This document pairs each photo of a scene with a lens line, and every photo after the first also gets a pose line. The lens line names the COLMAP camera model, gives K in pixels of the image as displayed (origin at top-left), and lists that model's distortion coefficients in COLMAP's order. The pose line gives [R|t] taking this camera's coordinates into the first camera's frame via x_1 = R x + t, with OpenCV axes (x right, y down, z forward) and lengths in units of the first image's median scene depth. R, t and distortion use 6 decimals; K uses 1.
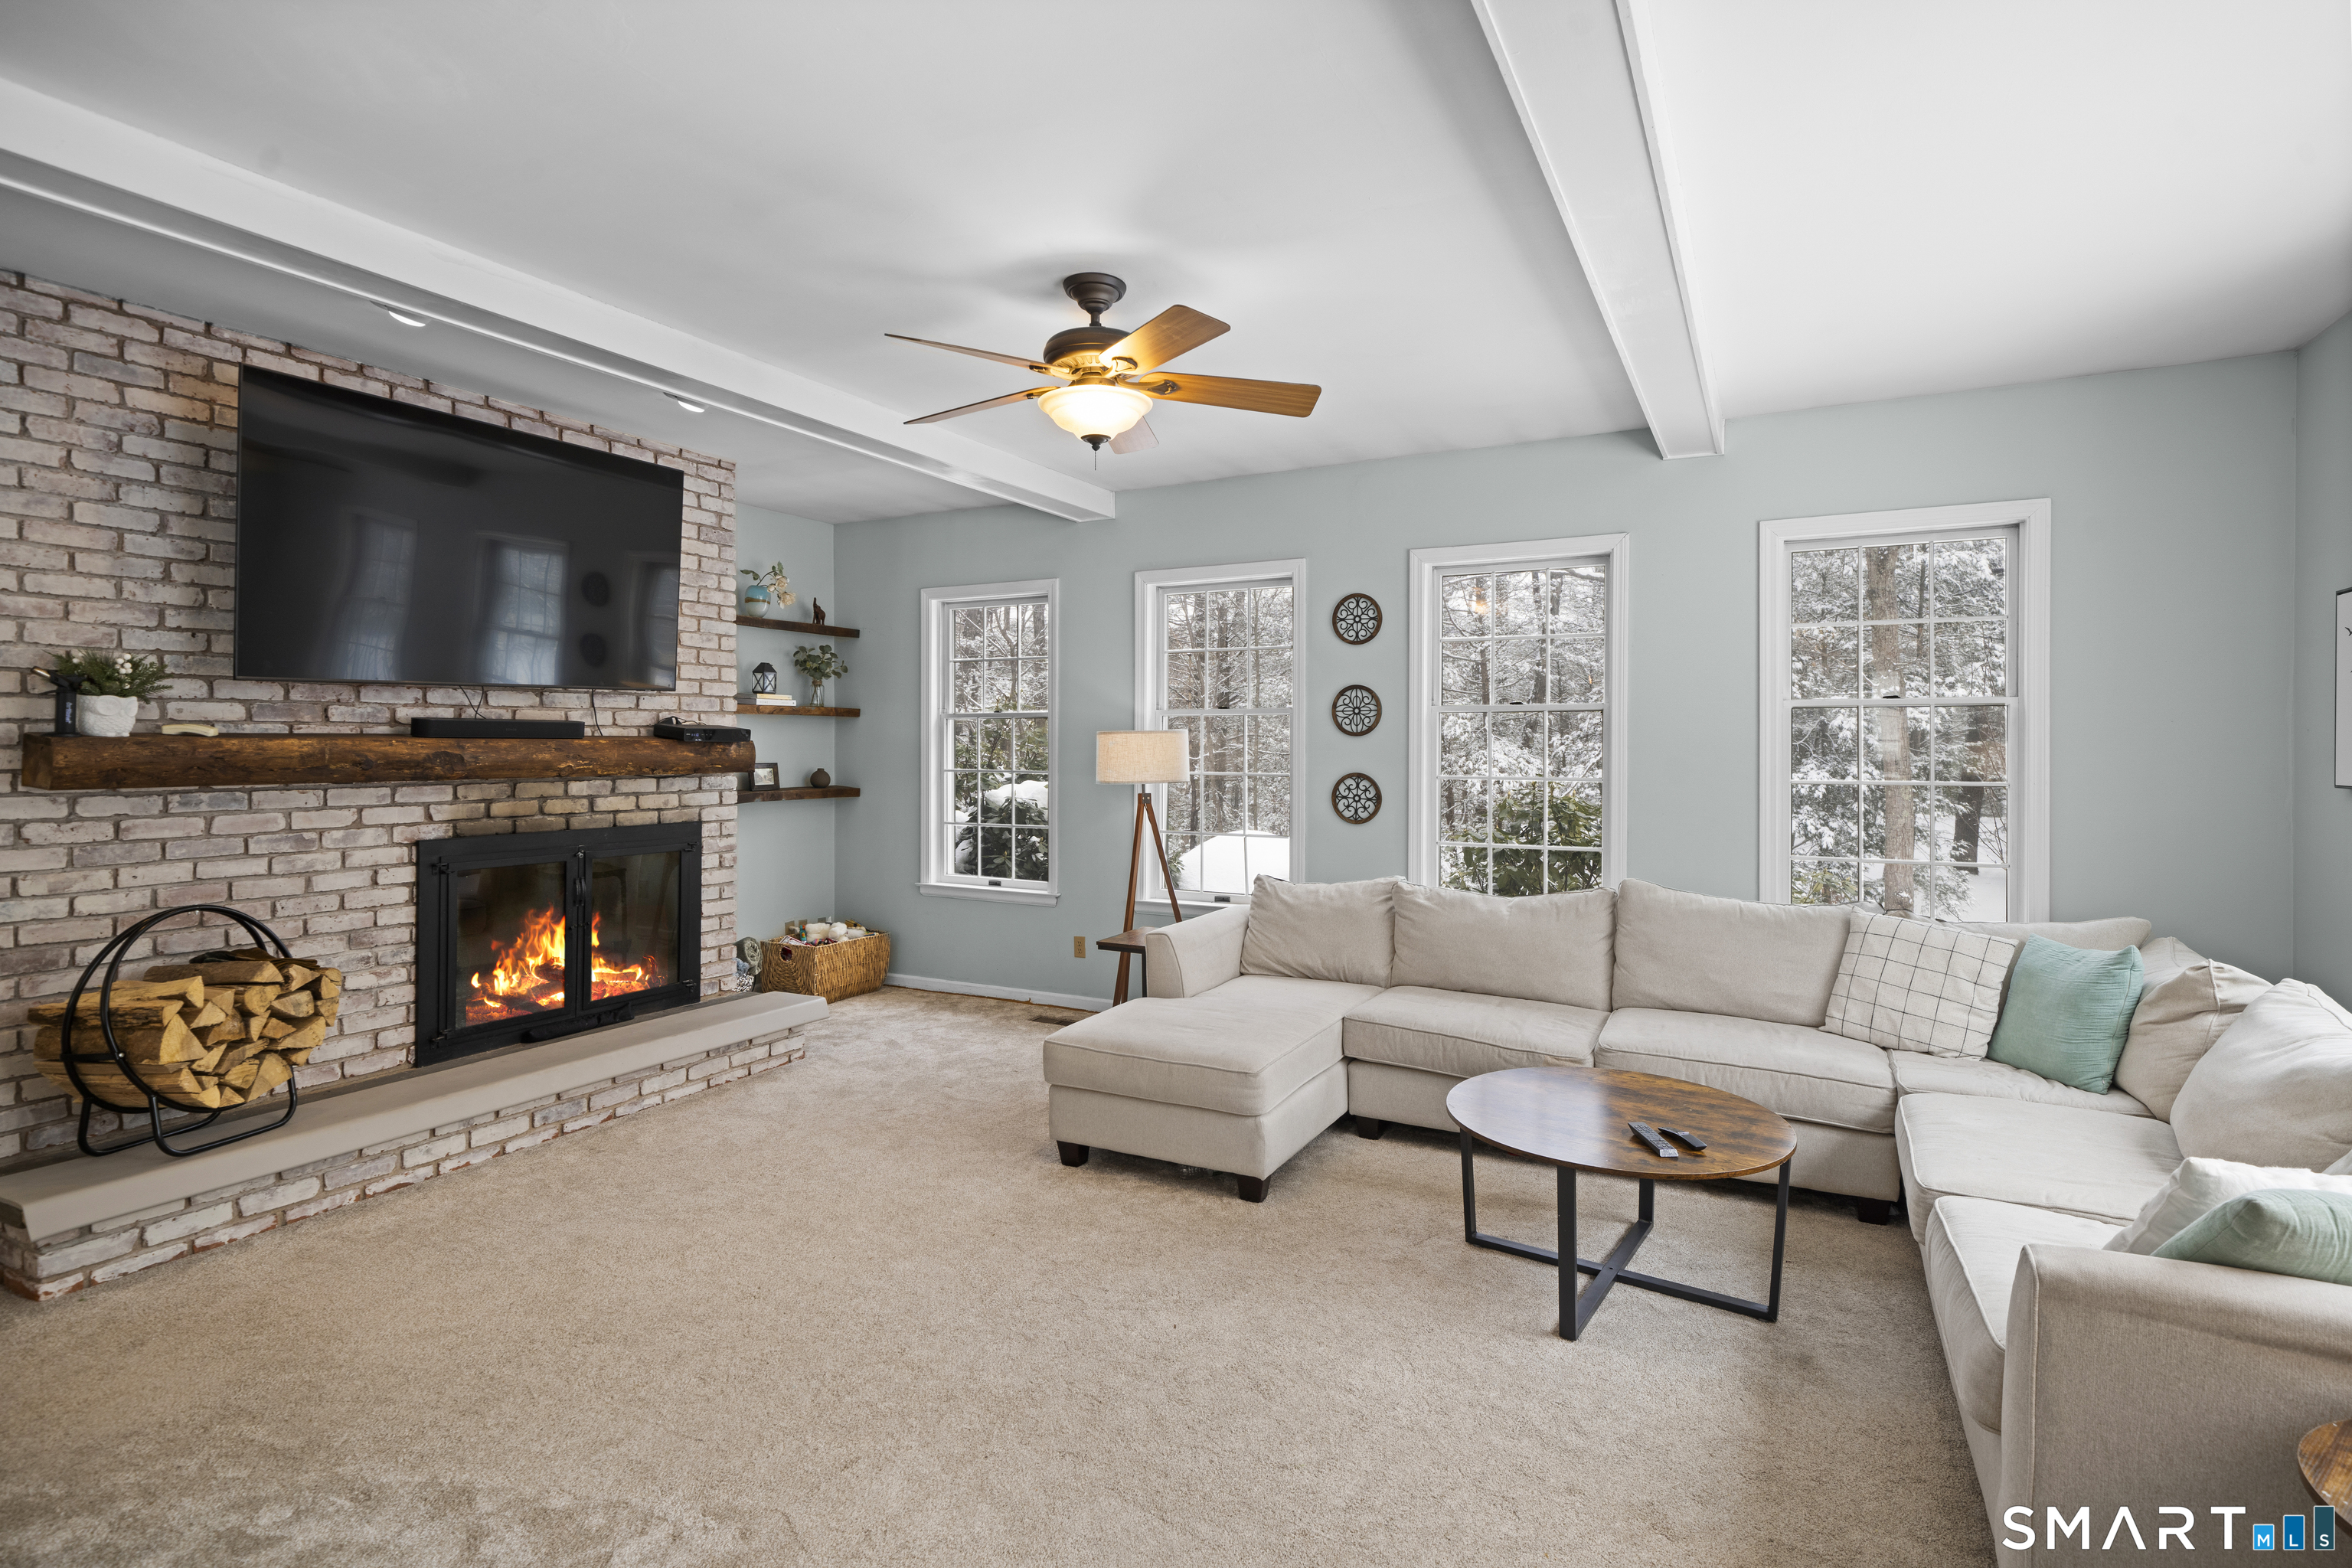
lens RADIAL K [[1163.7, 0, 1176.4], [0, 1163.7, 733.5], [0, 0, 1]] dist [-0.000856, 0.000646]
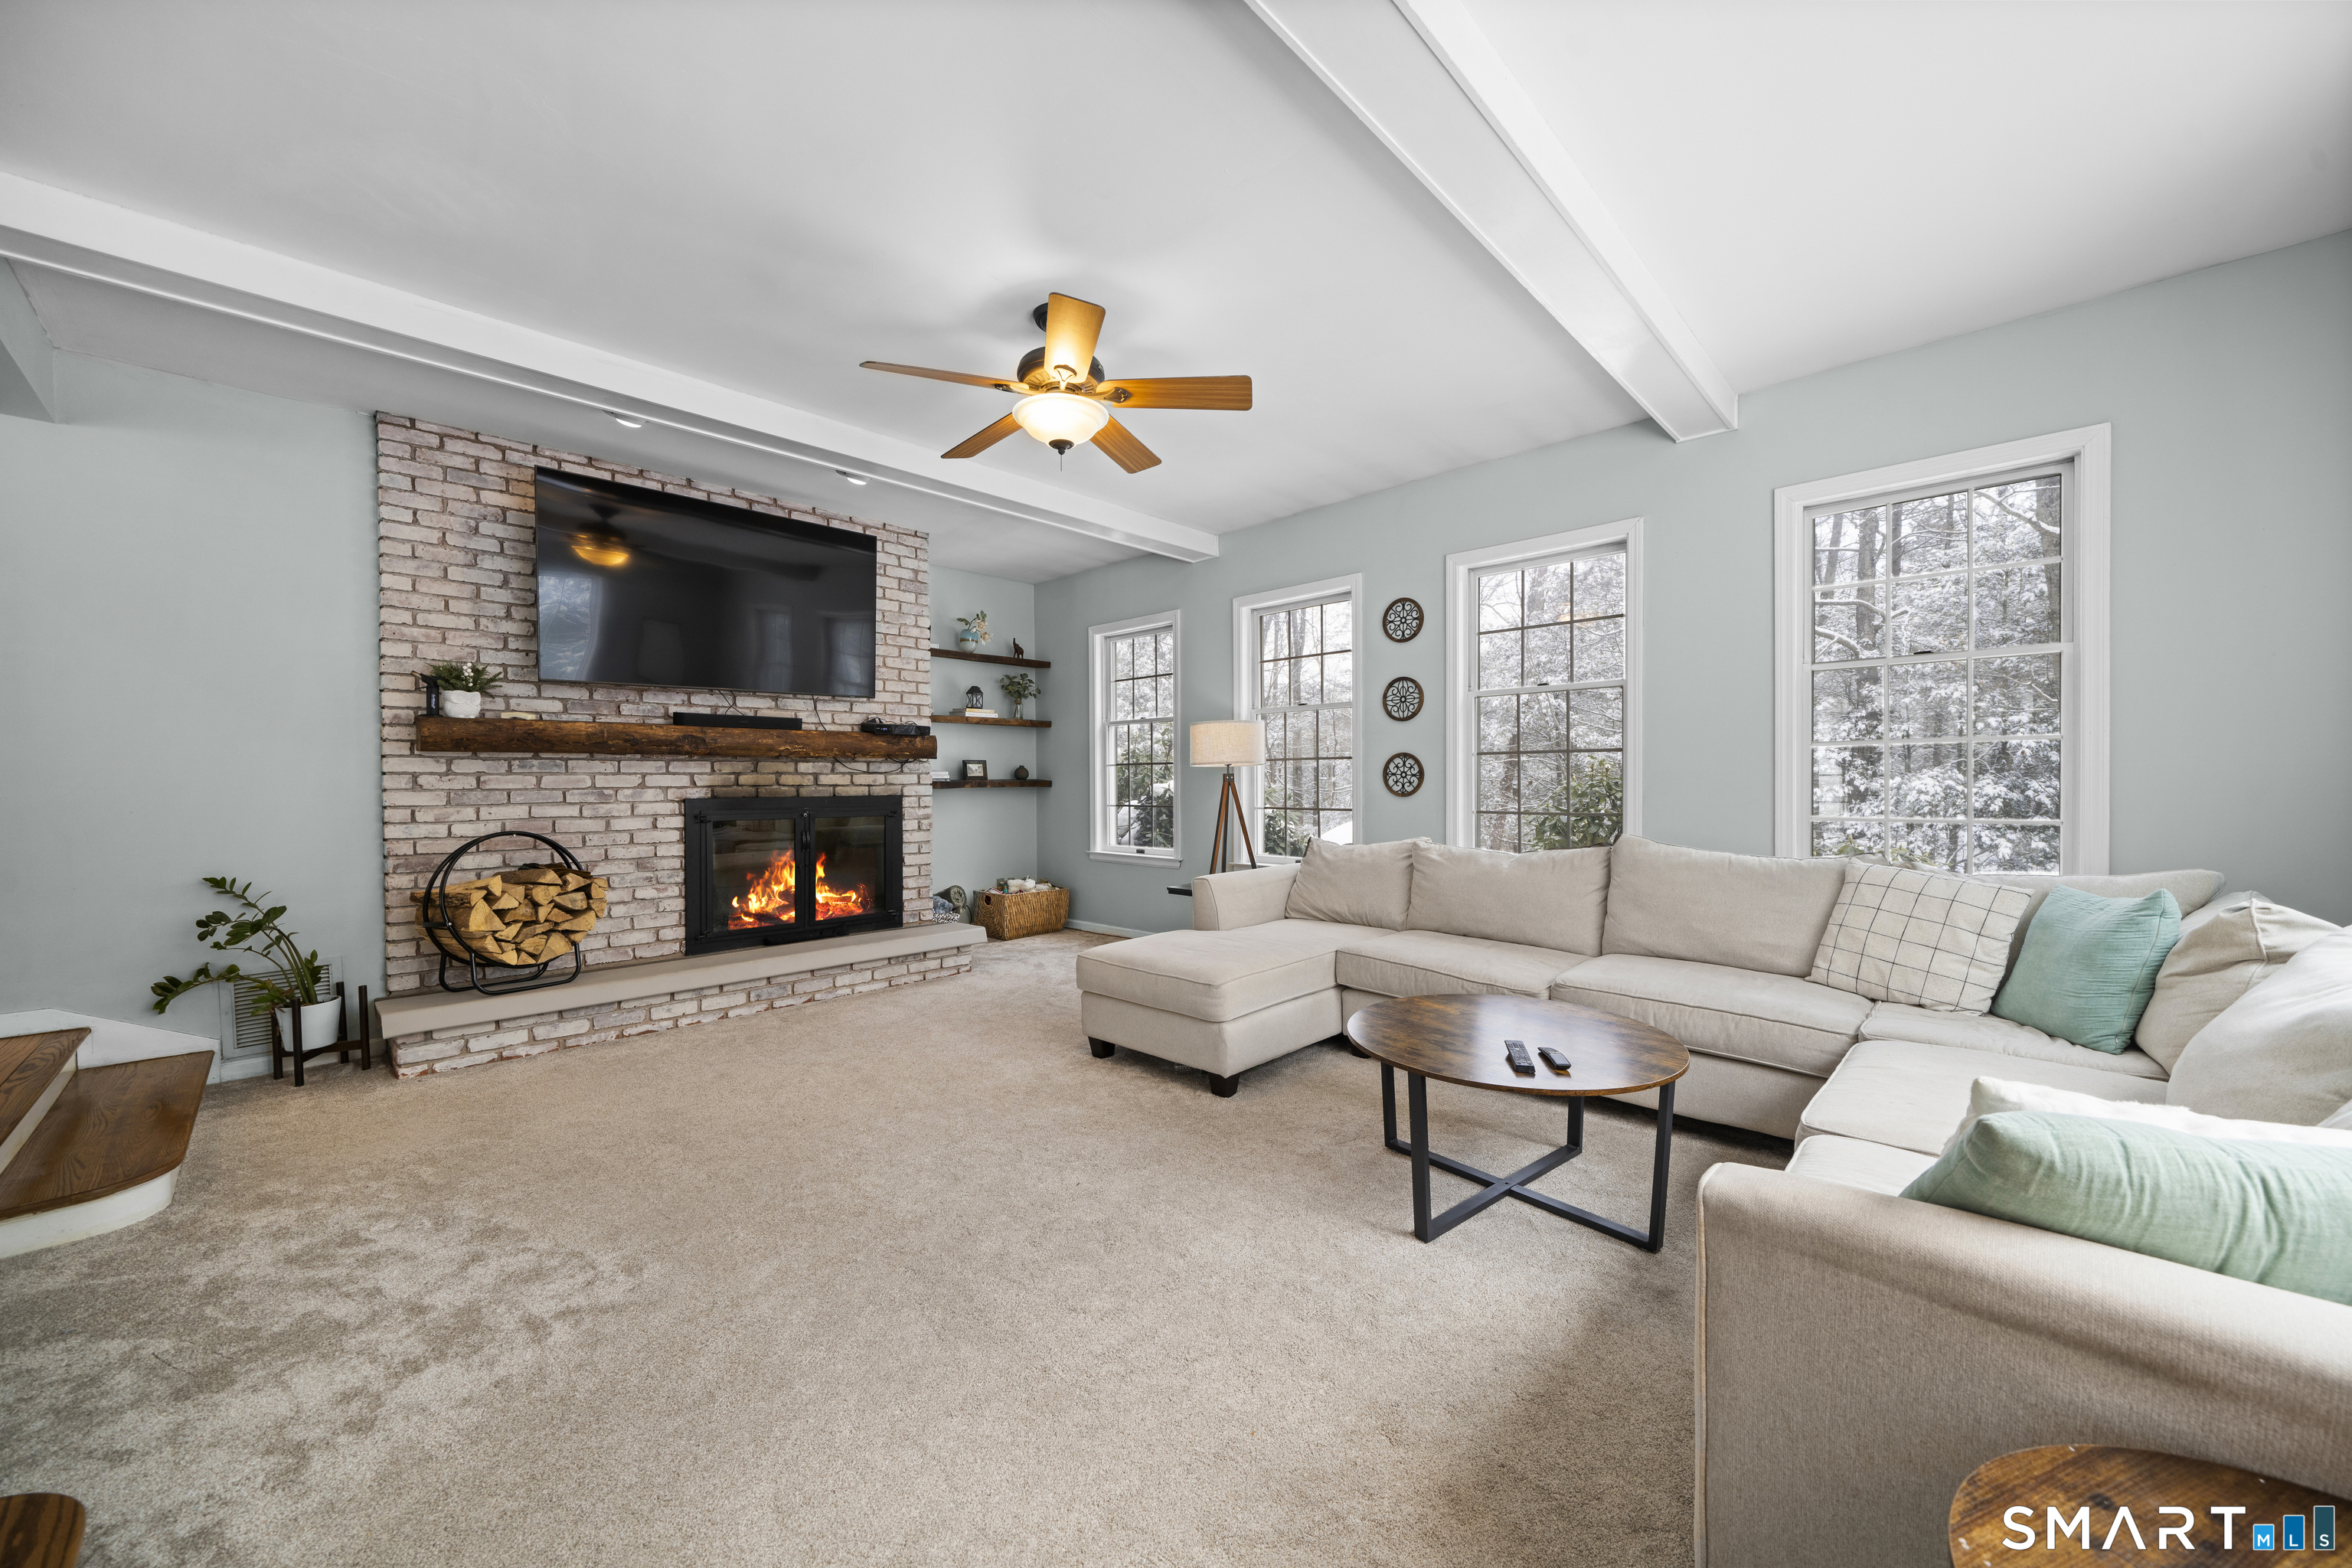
lens RADIAL K [[868.5, 0, 1176.0], [0, 868.5, 784.0], [0, 0, 1]] dist [-0.006078, -0.000005]
pose [[0.960984, -0.008550, -0.276470, 0.244809], [0.011590, 0.999889, 0.009366, 0.075385], [0.276359, -0.012205, 0.960977, 0.145743]]
